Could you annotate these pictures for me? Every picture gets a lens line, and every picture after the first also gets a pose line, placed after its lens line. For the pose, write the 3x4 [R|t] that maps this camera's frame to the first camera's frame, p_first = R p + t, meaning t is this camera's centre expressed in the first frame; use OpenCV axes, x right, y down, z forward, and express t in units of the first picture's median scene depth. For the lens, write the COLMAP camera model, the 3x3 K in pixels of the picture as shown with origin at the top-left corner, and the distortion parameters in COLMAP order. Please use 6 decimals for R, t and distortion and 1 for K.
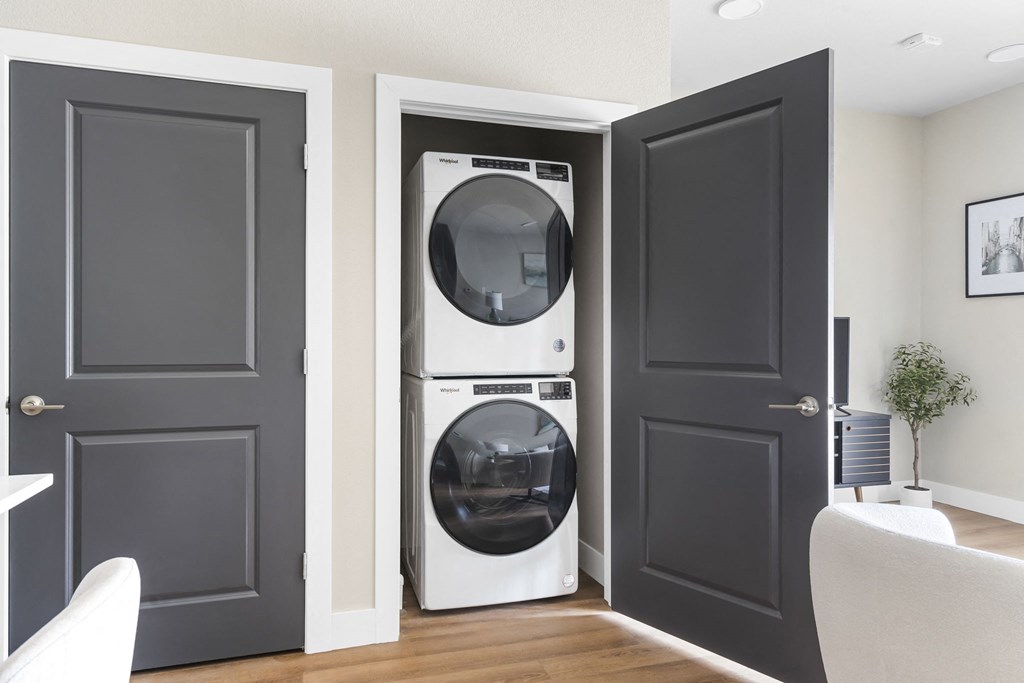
lens RADIAL K [[656.4, 0, 511.1], [0, 656.4, 318.4], [0, 0, 1]] dist [0.004346, 0.001559]
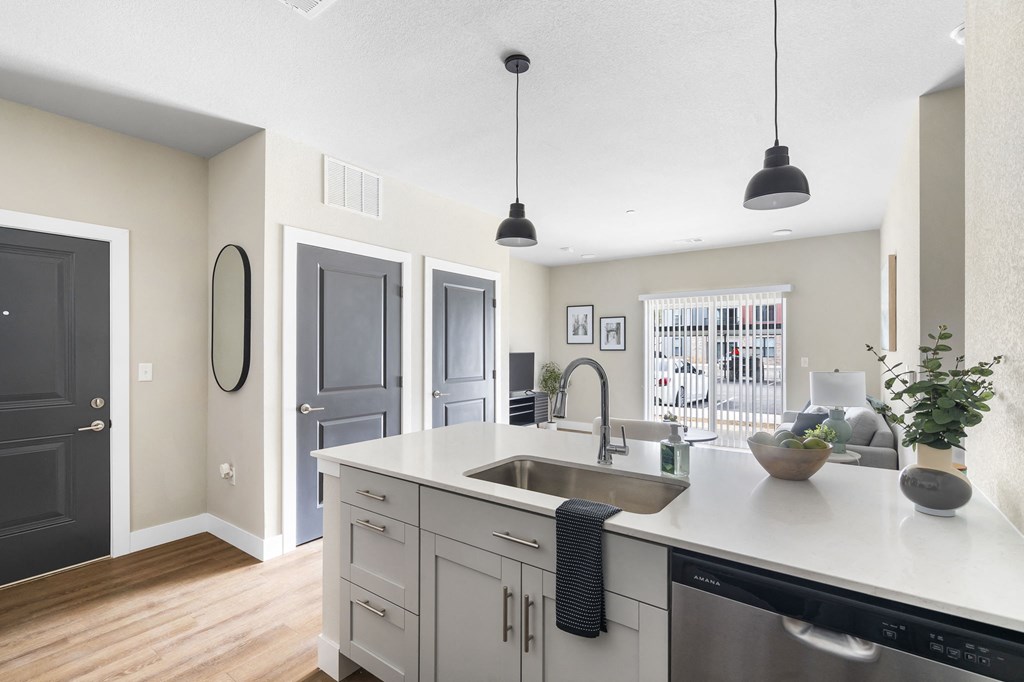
lens RADIAL K [[460.0, 0, 512.0], [0, 460.0, 341.0], [0, 0, 1]] dist [0.000312, 0.000124]
pose [[0.800223, 0.003140, 0.599695, -0.554435], [-0.002454, 0.999995, -0.001962, -0.041398], [-0.599698, 0.000098, 0.800226, -0.288763]]
